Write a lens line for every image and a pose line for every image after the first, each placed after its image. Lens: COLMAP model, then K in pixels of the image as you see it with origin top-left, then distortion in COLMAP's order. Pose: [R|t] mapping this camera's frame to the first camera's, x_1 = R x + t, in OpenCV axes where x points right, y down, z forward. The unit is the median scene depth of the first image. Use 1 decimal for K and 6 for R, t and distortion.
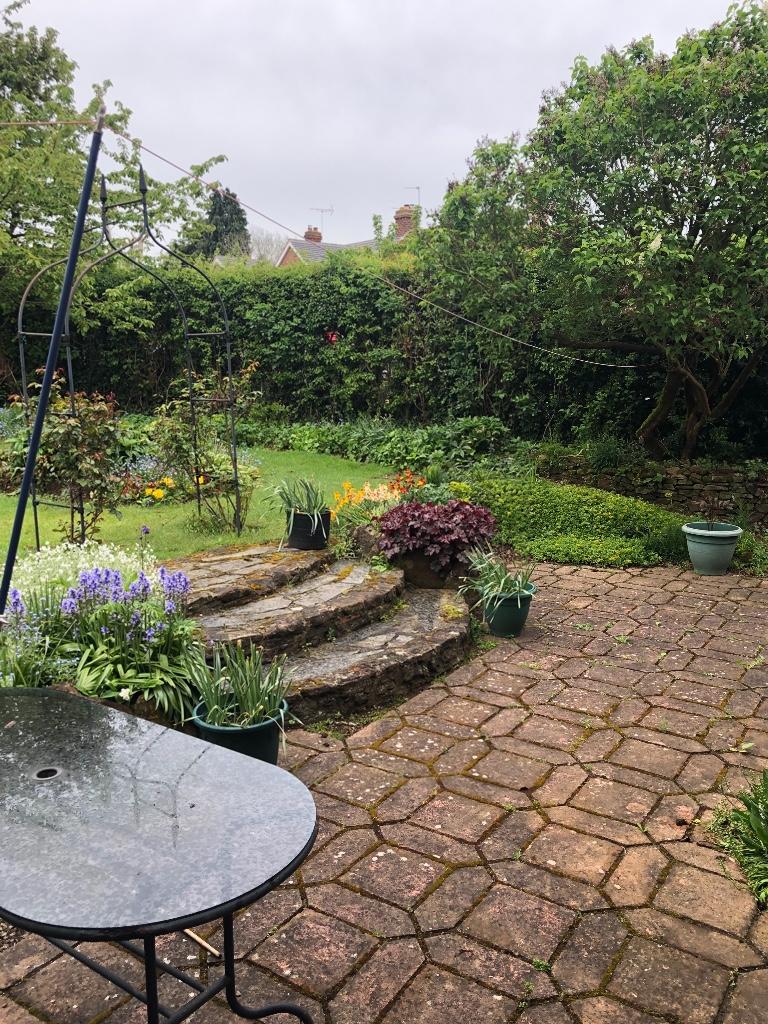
lens RADIAL K [[889.6, 0, 384.0], [0, 889.6, 512.0], [0, 0, 1]] dist [0.012839, 0.016444]
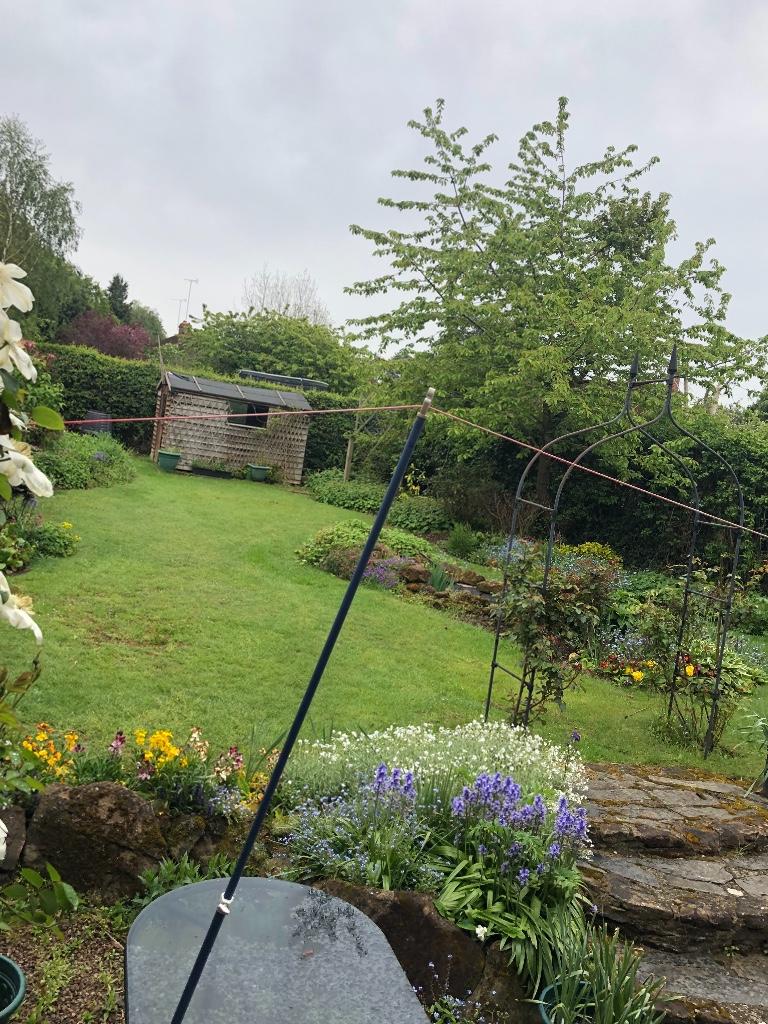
lens RADIAL K [[889.6, 0, 384.0], [0, 889.6, 512.0], [0, 0, 1]] dist [0.012839, 0.016444]
pose [[0.796380, 0.163728, -0.582213, 0.051367], [-0.240326, 0.969063, -0.056213, -0.080580], [0.554998, 0.184688, 0.811091, 0.093246]]
